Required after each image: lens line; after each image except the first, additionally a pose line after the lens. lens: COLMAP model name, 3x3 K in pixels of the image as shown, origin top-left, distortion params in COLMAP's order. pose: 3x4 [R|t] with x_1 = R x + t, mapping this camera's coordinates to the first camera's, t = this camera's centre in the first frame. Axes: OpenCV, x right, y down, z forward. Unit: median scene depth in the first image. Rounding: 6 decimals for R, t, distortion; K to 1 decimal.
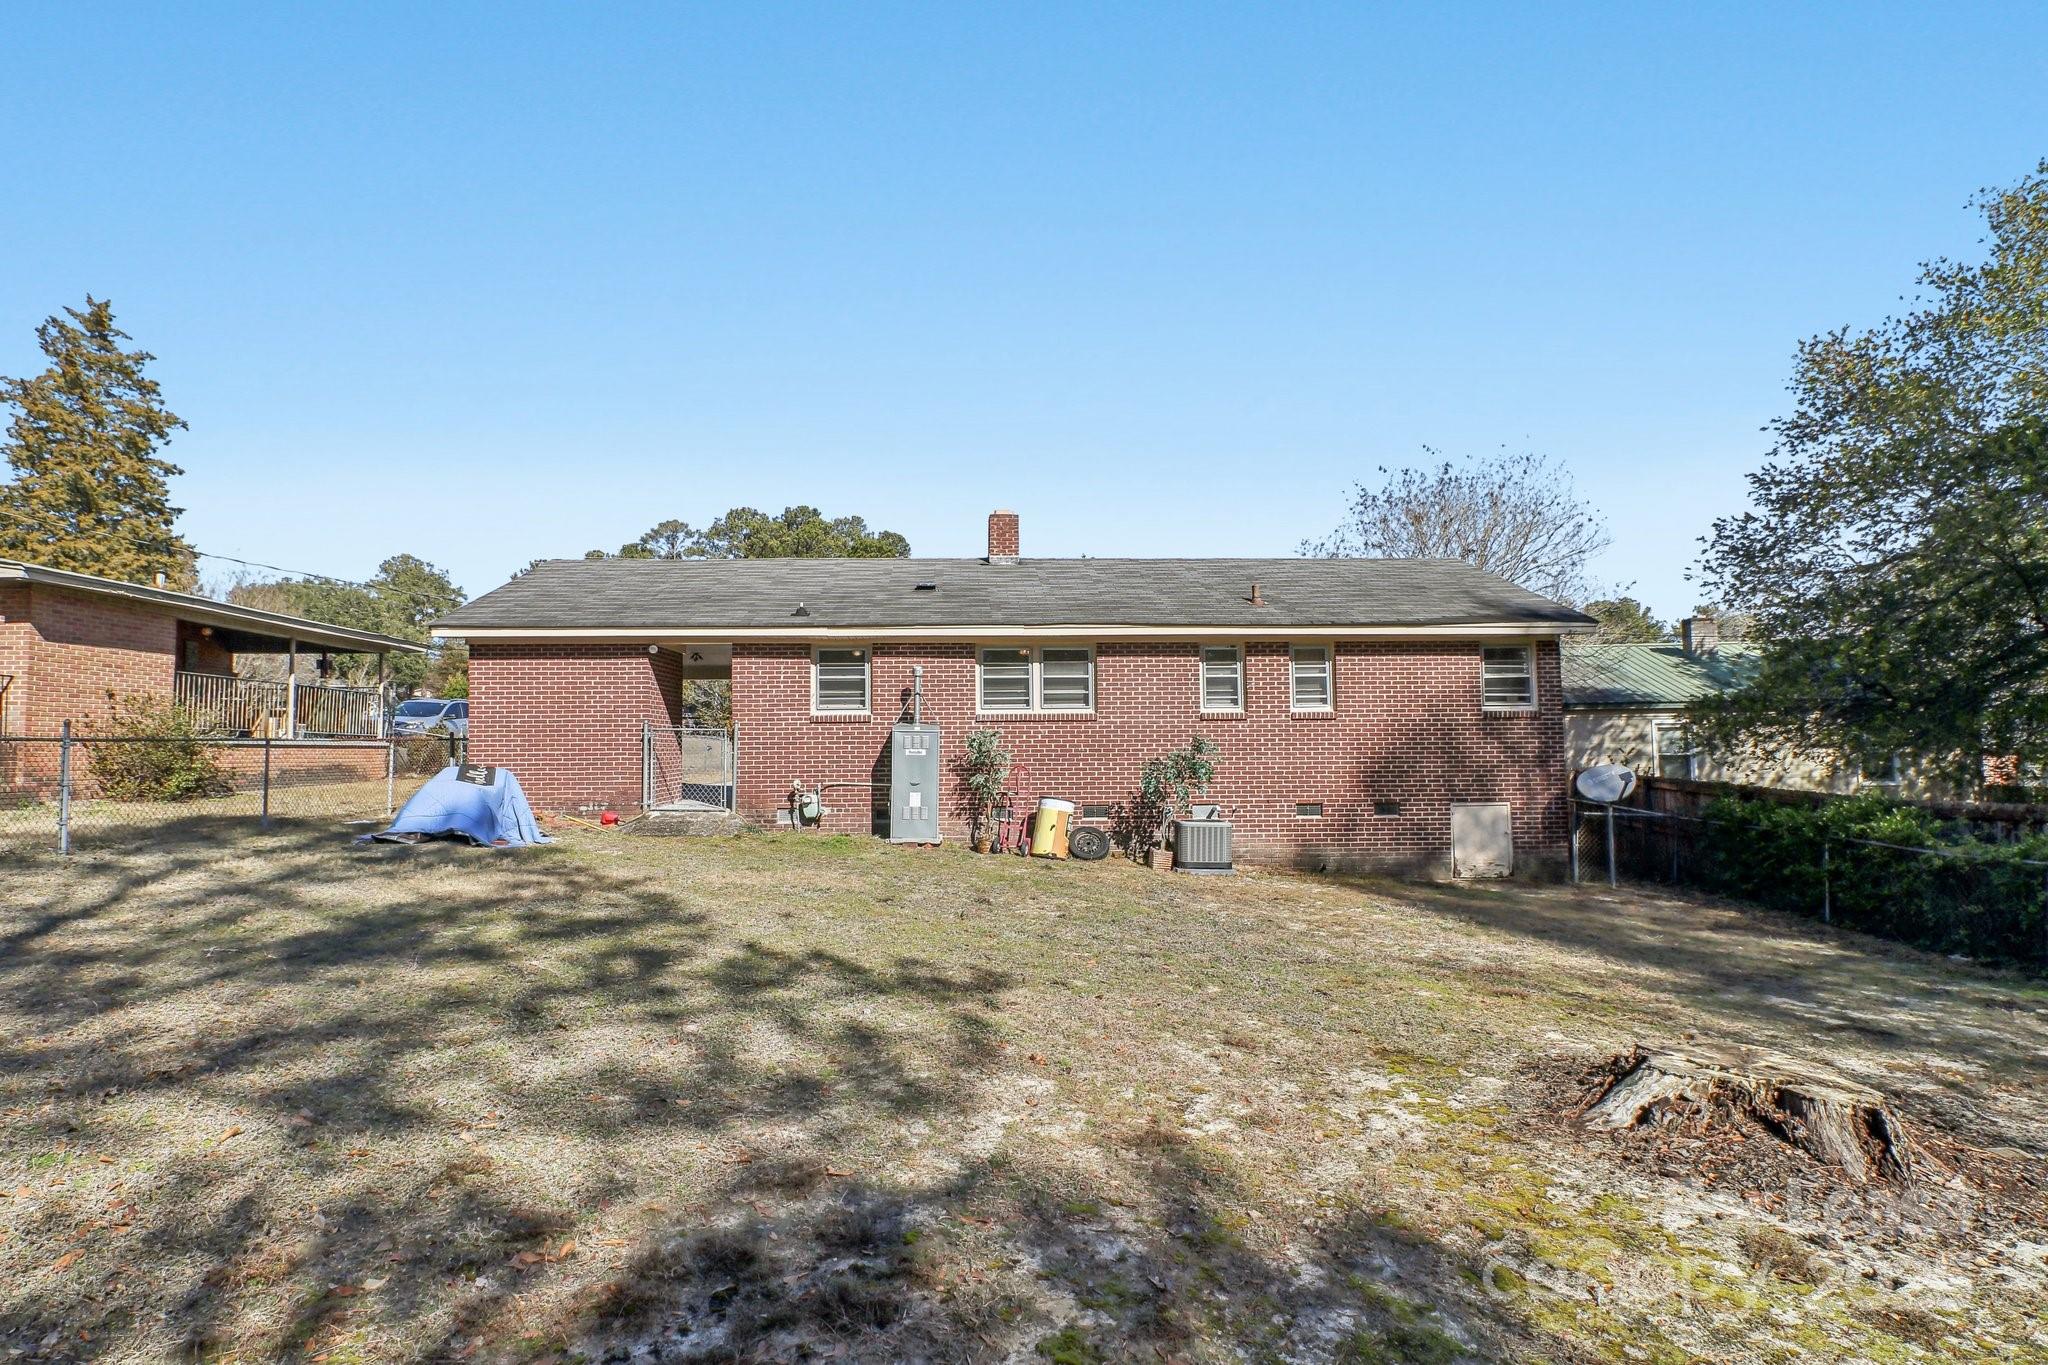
lens RADIAL K [[947.4, 0, 1006.1], [0, 947.4, 686.4], [0, 0, 1]] dist [0.002070, -0.006757]
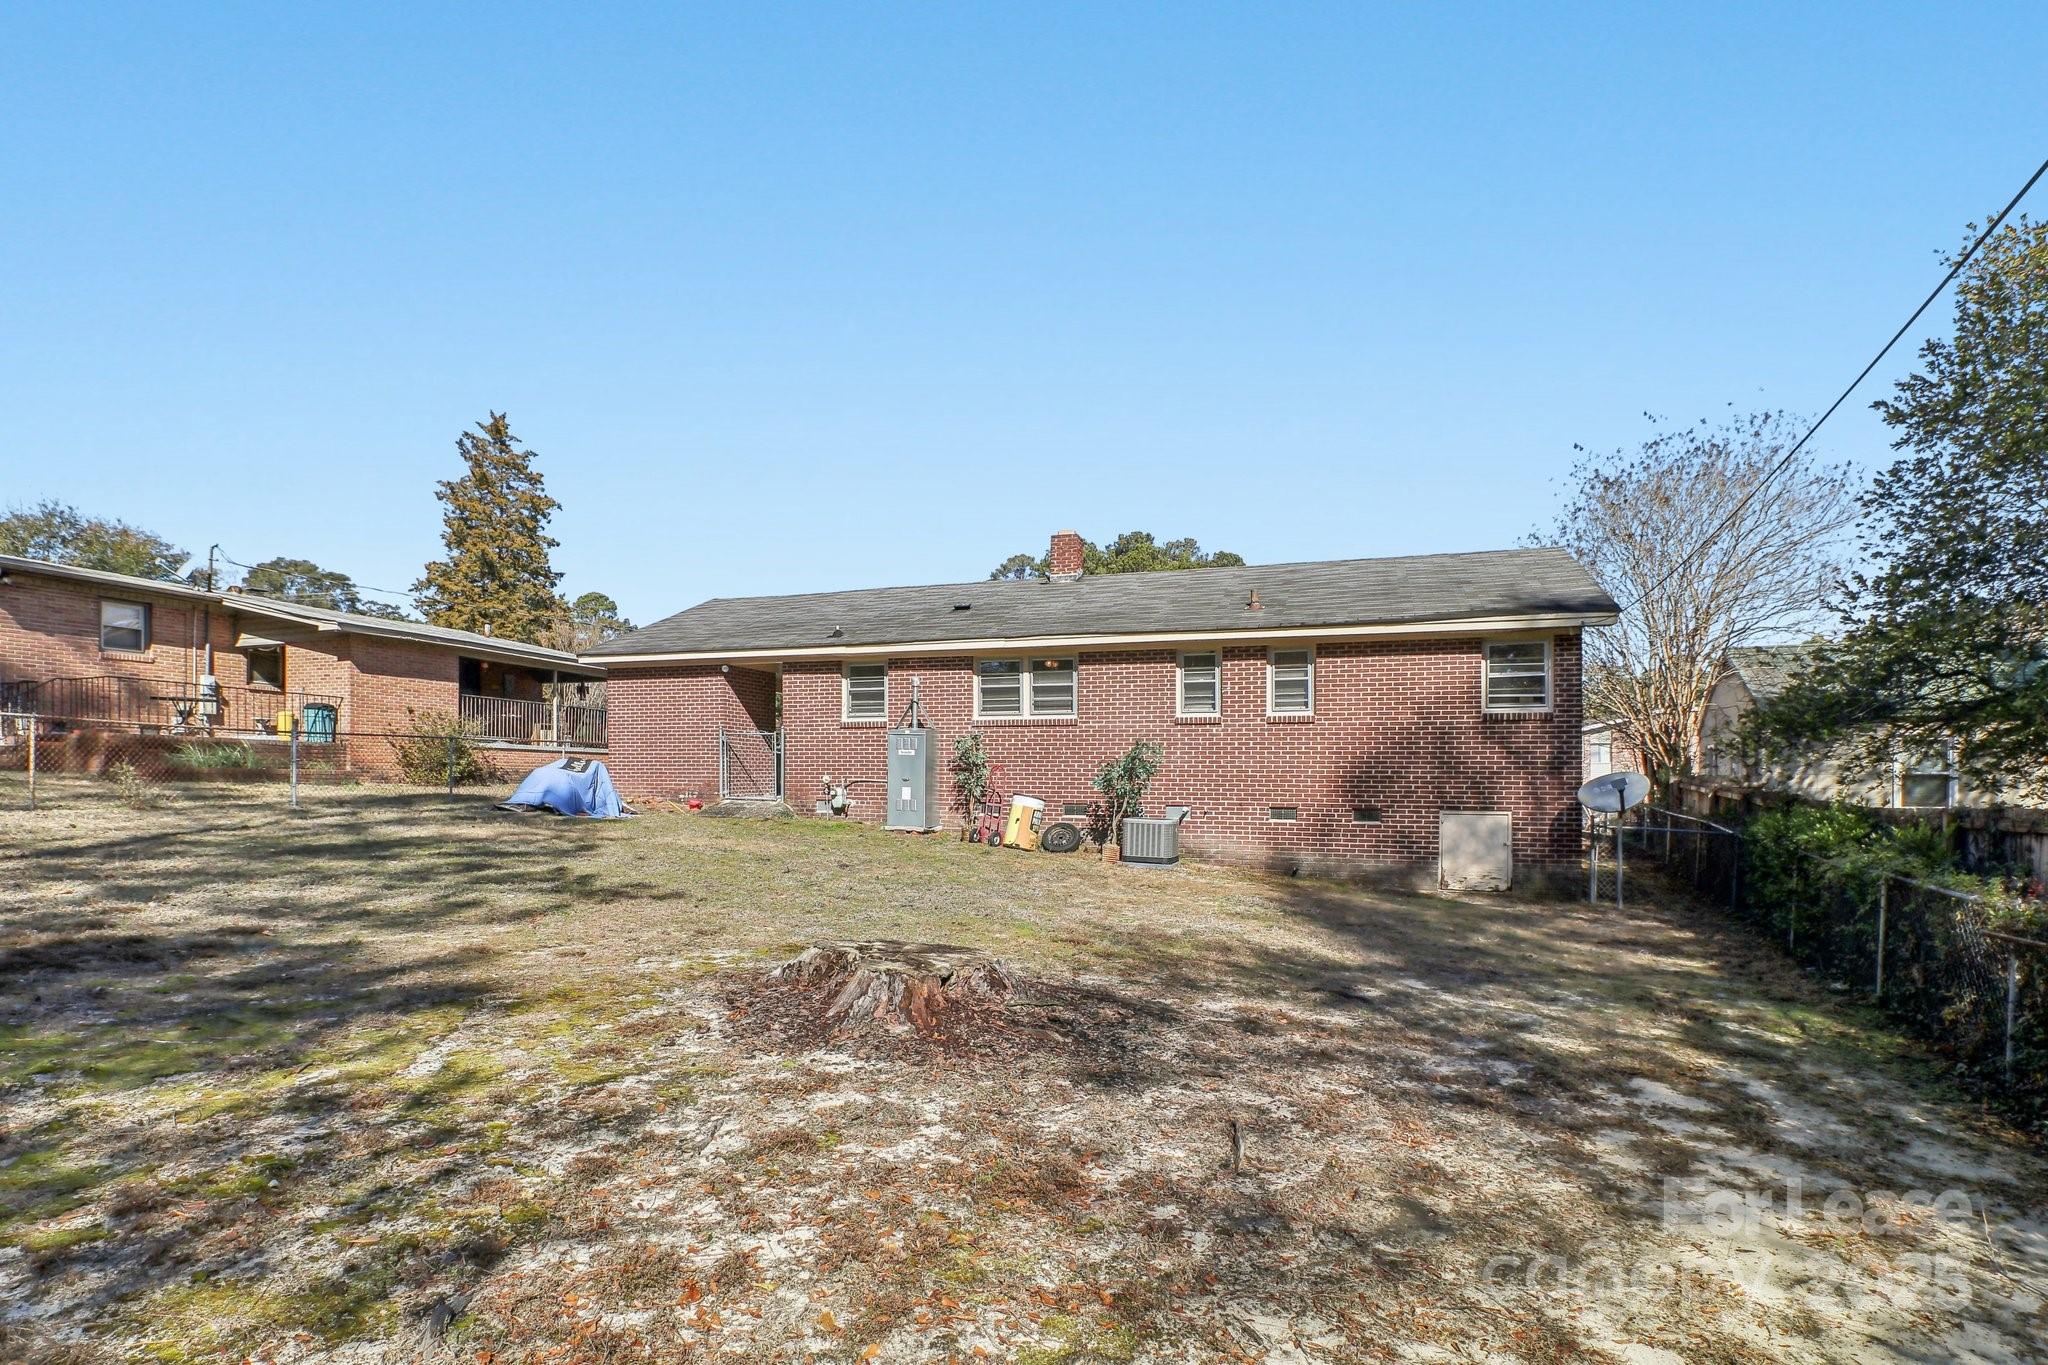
lens RADIAL K [[965.6, 0, 1017.7], [0, 965.6, 766.9], [0, 0, 1]] dist [0.004211, -0.006562]
pose [[0.937595, 0.009847, -0.347590, 0.408632], [0.009116, 0.998559, 0.052880, 0.024520], [0.347610, -0.052748, 0.936154, -0.046773]]
